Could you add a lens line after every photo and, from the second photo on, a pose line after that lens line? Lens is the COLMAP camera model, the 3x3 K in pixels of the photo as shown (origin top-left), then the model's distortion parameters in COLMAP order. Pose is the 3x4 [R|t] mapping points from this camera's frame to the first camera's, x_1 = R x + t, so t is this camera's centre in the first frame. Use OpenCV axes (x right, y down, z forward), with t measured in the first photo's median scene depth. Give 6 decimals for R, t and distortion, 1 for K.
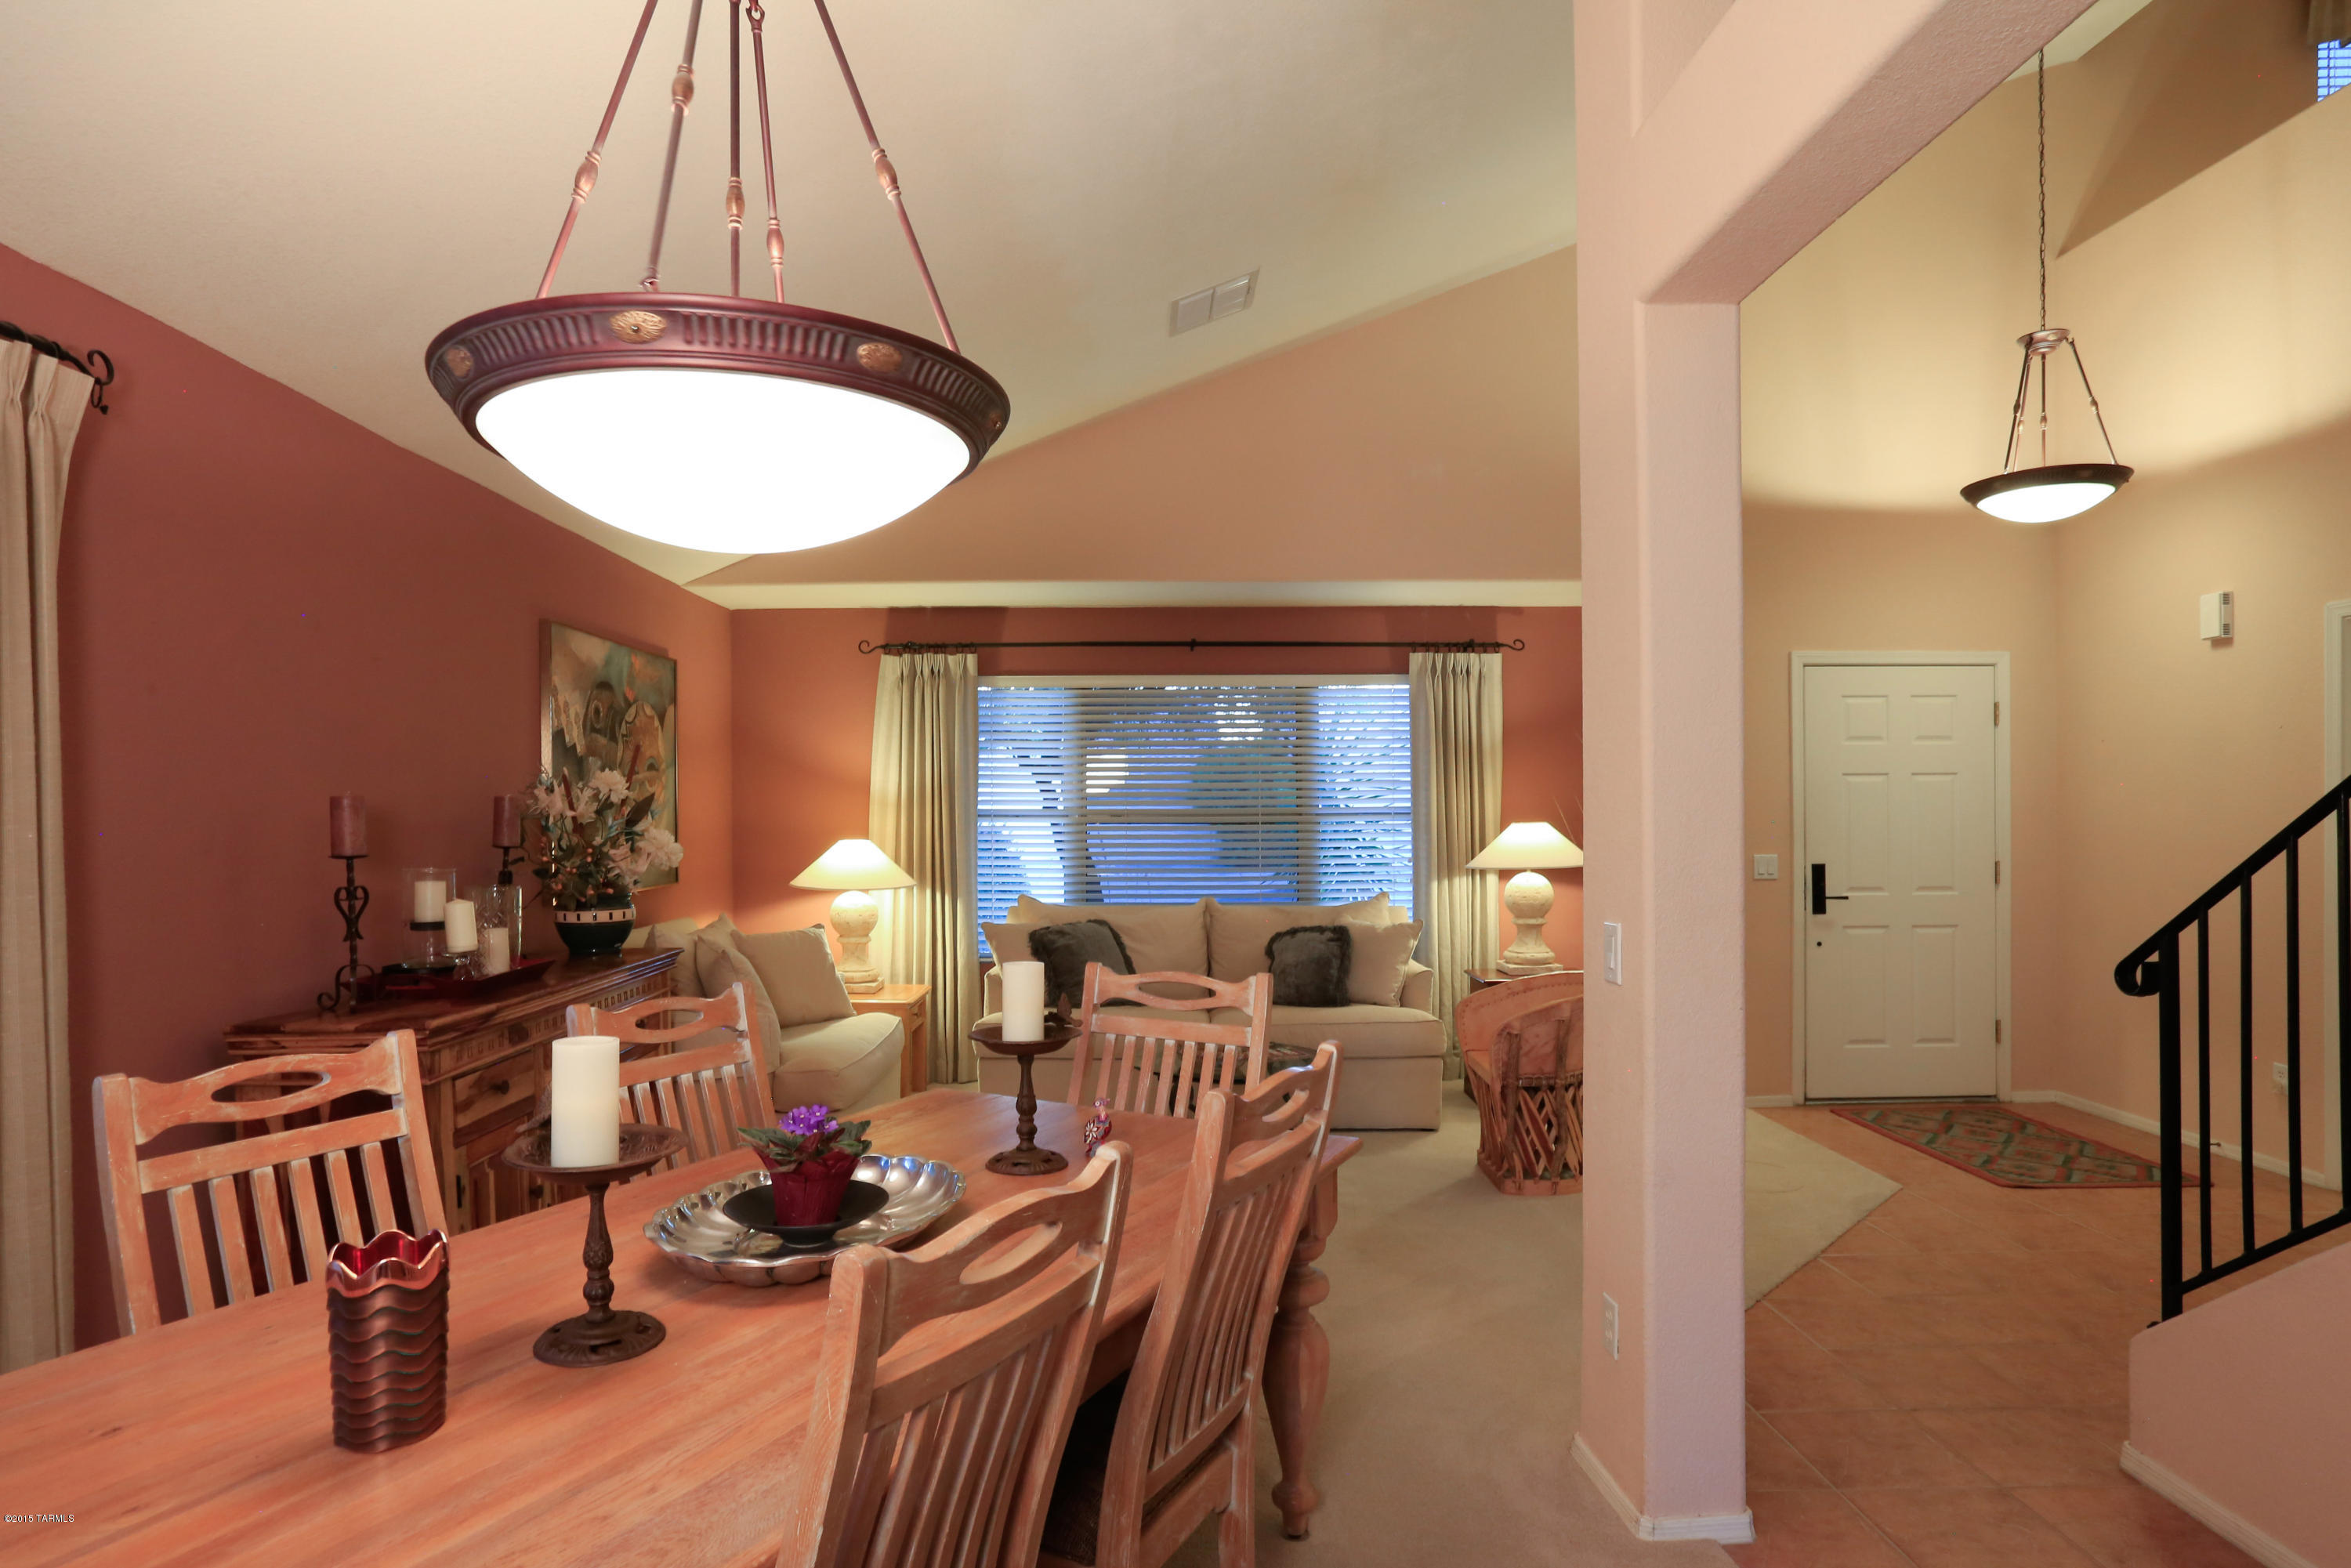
lens RADIAL K [[1338.5, 0, 1153.9], [0, 1338.5, 804.3], [0, 0, 1]] dist [-0.006373, 0.001055]
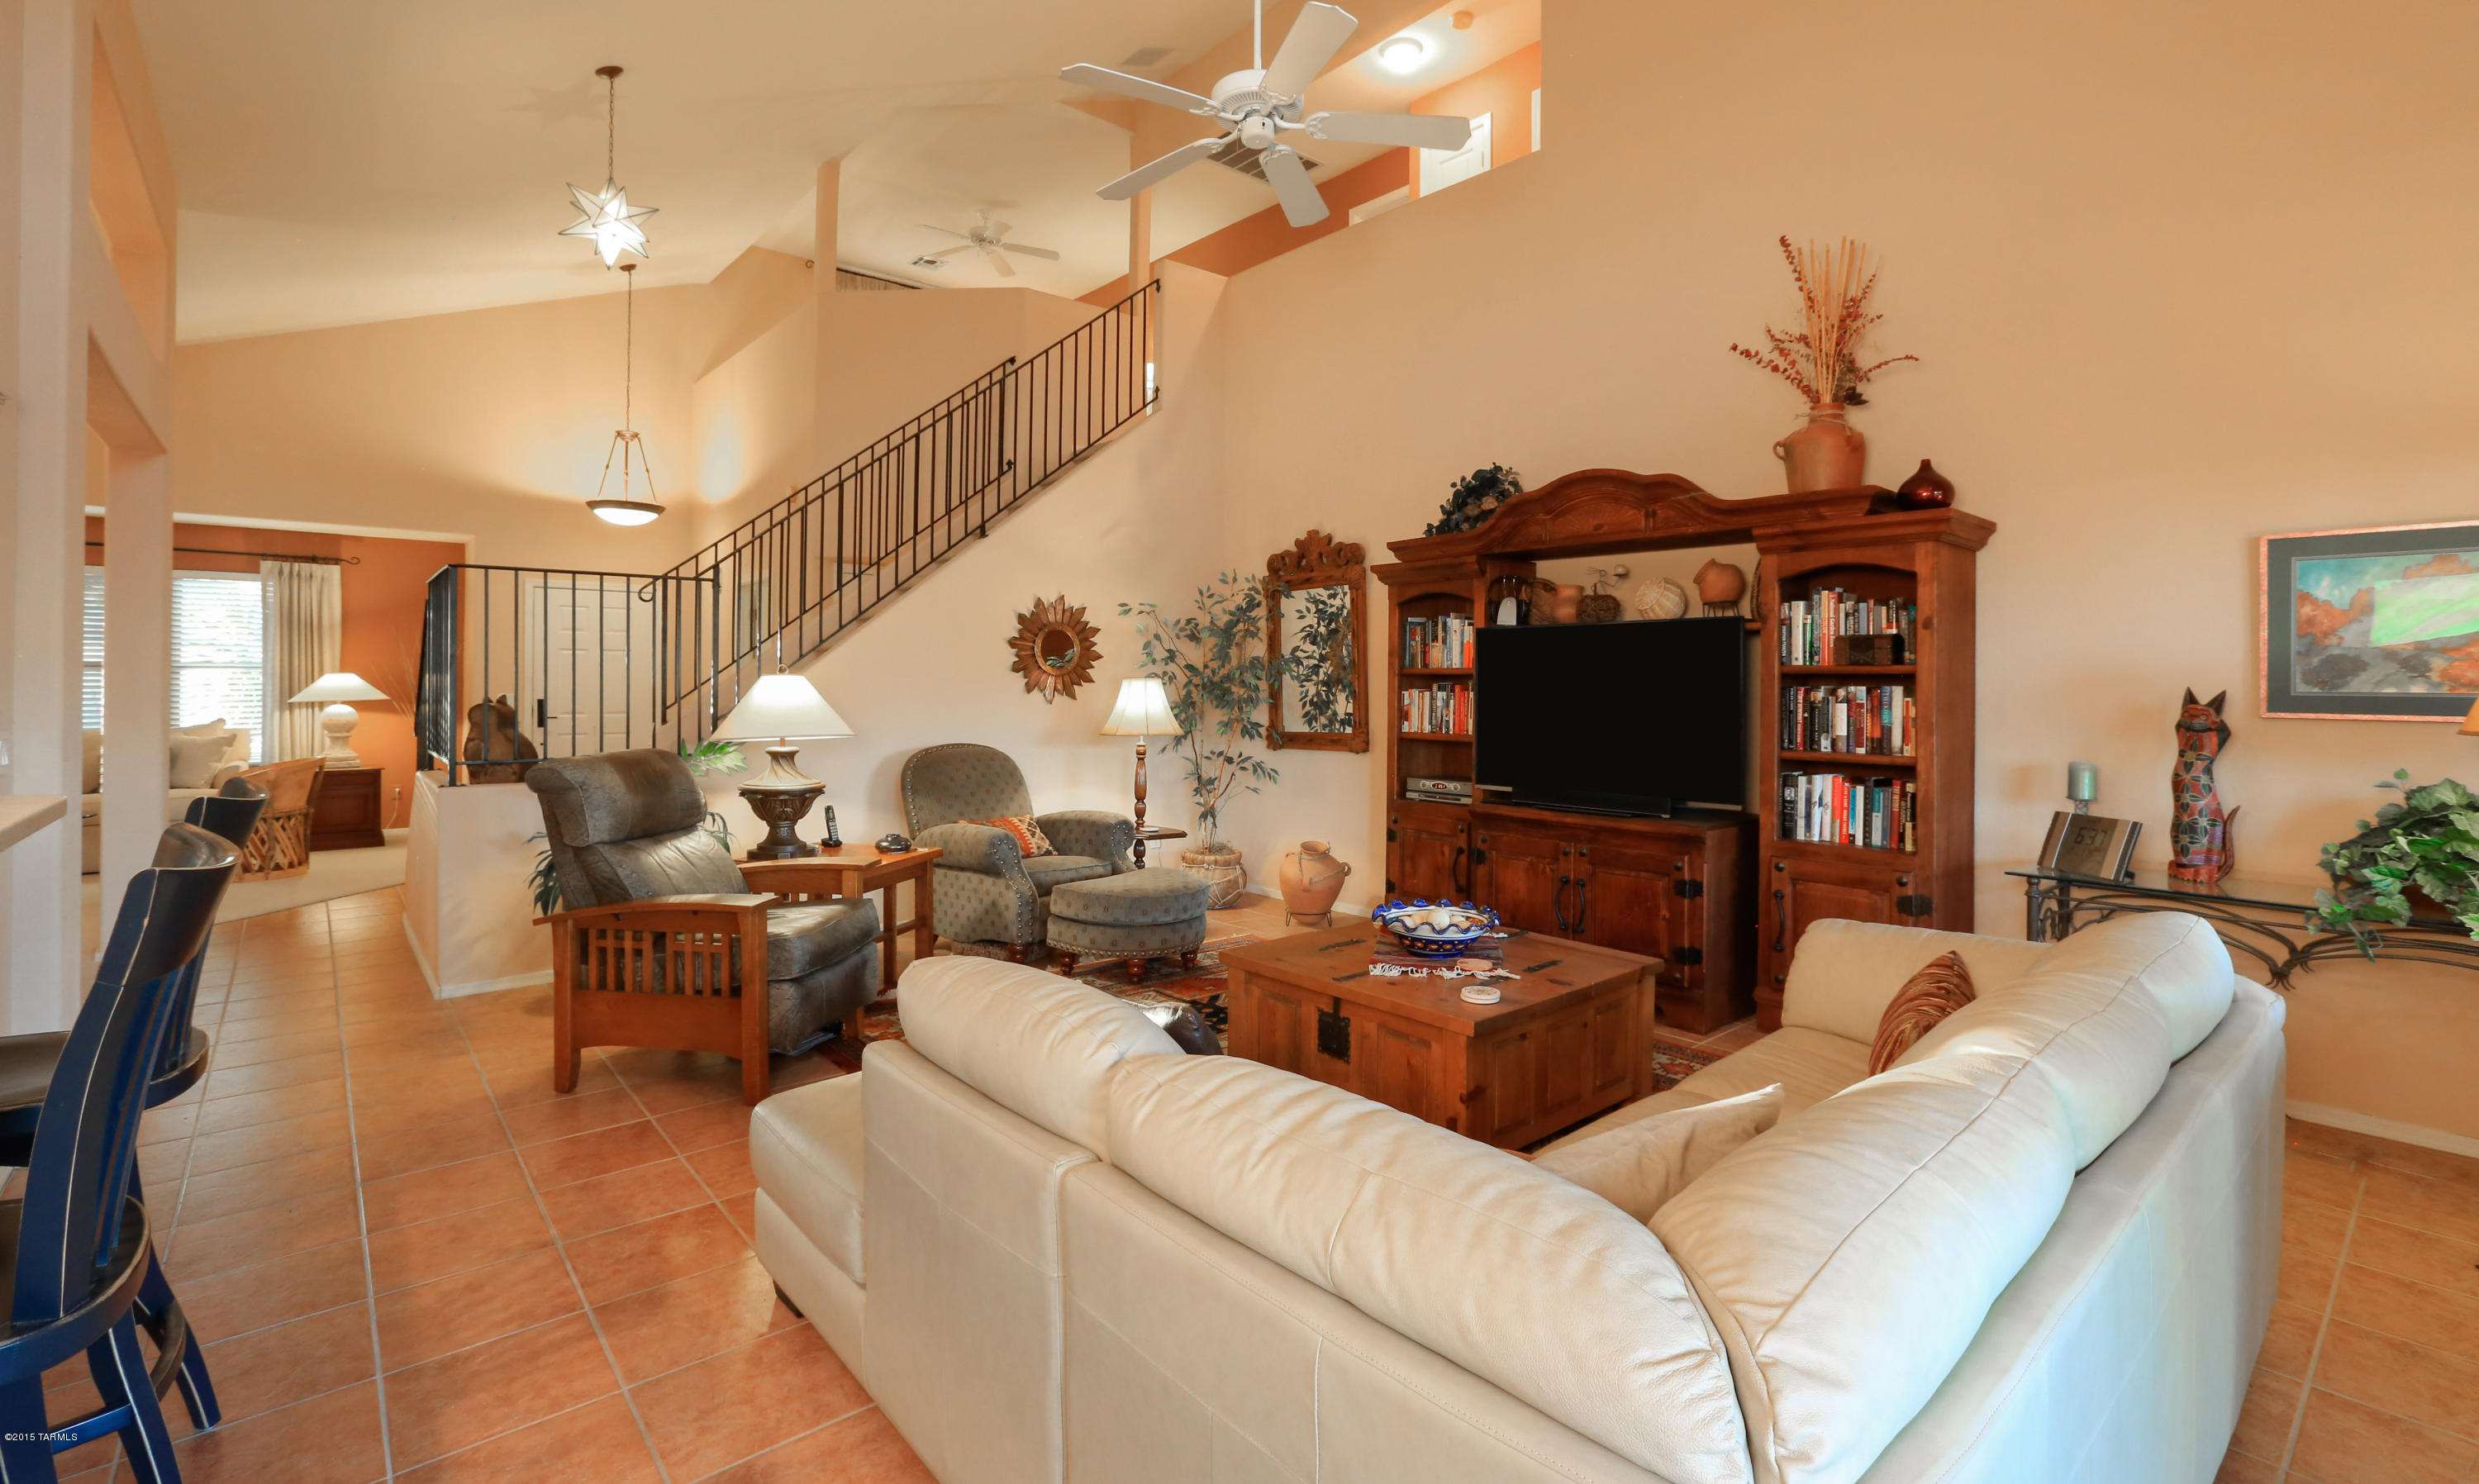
lens RADIAL K [[1134.3, 0, 1244.5], [0, 1134.3, 666.1], [0, 0, 1]] dist [-0.018628, 0.001219]
pose [[0.767855, 0.018961, 0.640343, 0.276733], [-0.015056, 0.999820, -0.011552, 0.003680], [-0.640447, -0.000771, 0.768002, -0.787005]]
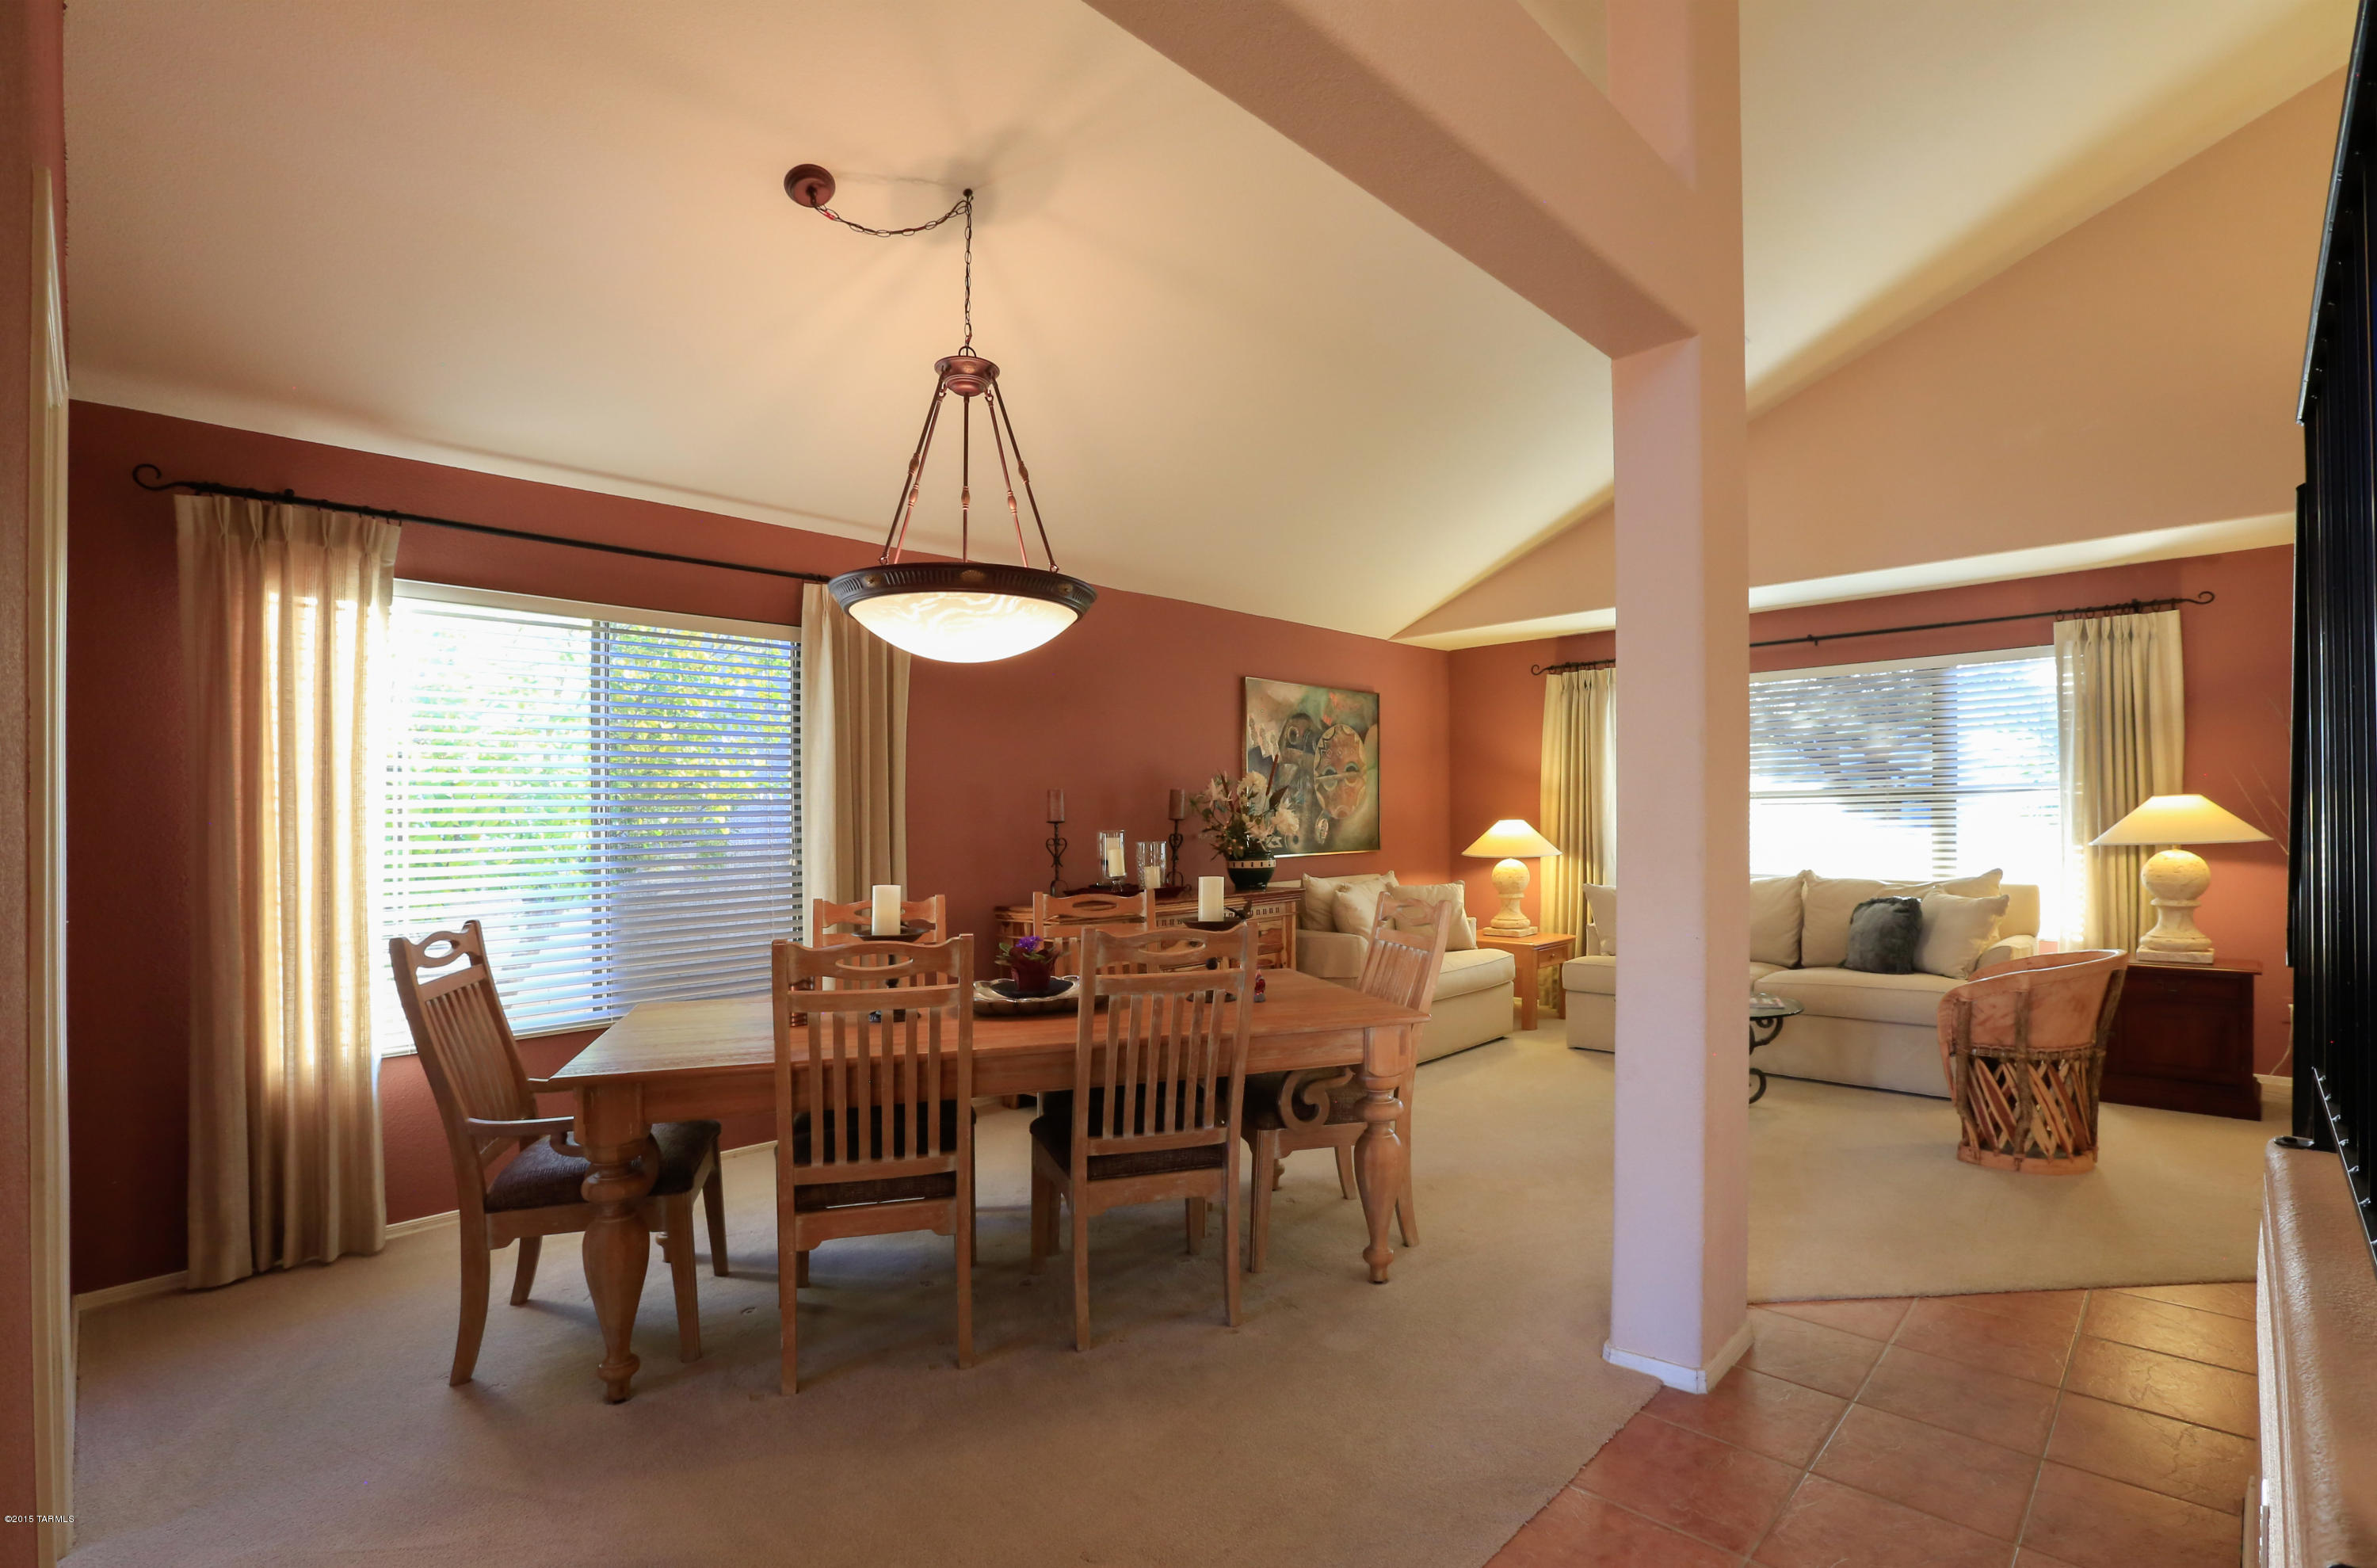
lens RADIAL K [[1138.0, 0, 1205.7], [0, 1138.0, 800.4], [0, 0, 1]] dist [-0.032783, 0.000149]
pose [[0.718965, -0.018217, -0.694807, 0.359187], [0.015219, 0.999829, -0.010467, 0.016226], [0.694879, -0.003049, 0.719120, 0.000889]]
